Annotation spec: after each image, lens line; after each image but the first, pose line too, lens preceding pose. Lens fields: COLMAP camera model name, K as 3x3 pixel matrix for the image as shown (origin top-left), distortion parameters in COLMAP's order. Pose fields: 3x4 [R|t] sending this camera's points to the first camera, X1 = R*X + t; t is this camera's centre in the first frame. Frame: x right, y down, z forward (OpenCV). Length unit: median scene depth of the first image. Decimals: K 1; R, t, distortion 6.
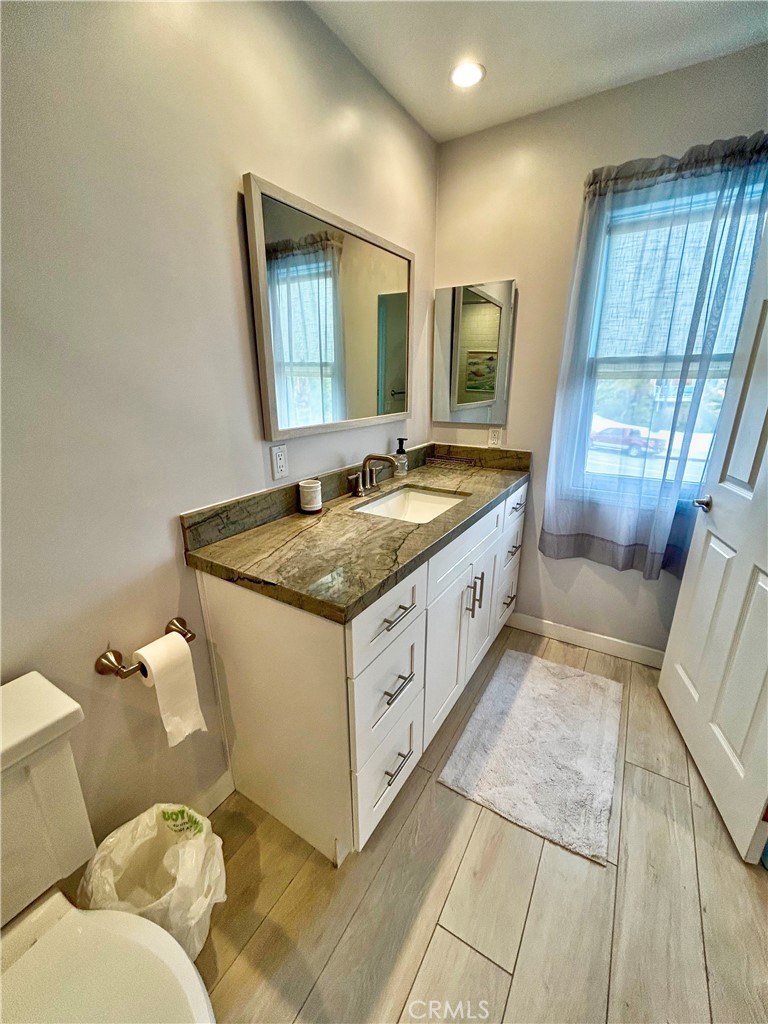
lens RADIAL K [[413.8, 0, 384.0], [0, 413.8, 512.0], [0, 0, 1]] dist [-0.000633, 0.000282]
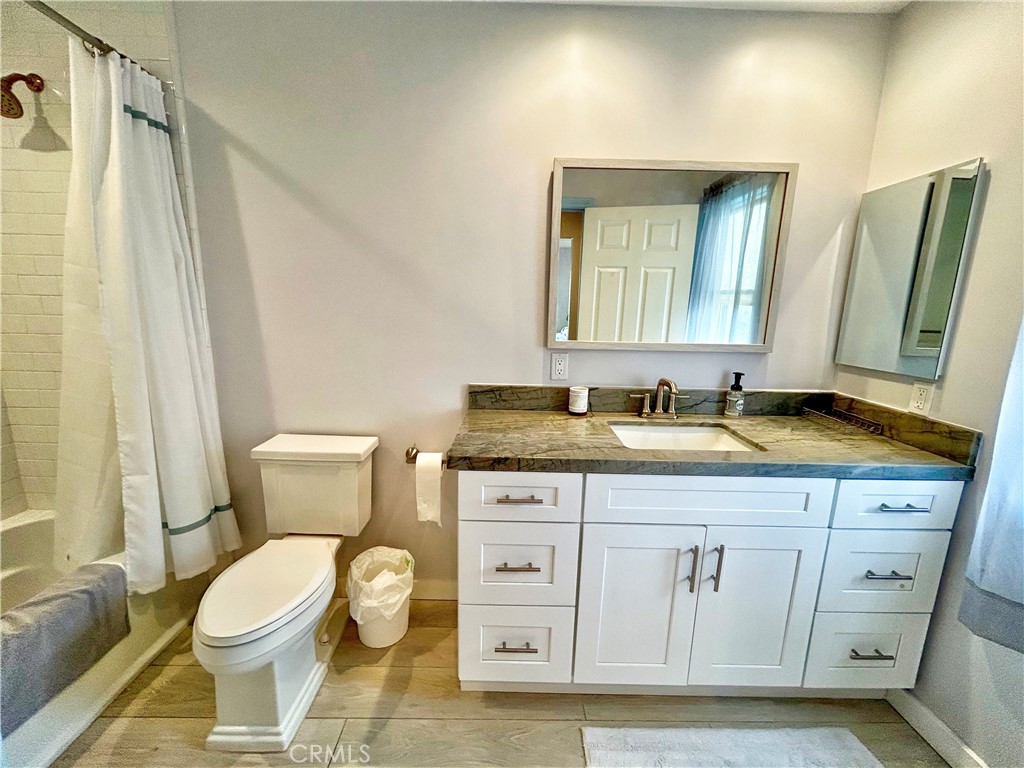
lens RADIAL K [[413.8, 0, 512.0], [0, 413.8, 384.0], [0, 0, 1]] dist [-0.000633, 0.000282]
pose [[0.533283, 0.174470, -0.827750, 0.679879], [-0.282618, 0.959023, 0.020061, -0.053741], [0.797331, 0.223239, 0.560739, 0.201492]]
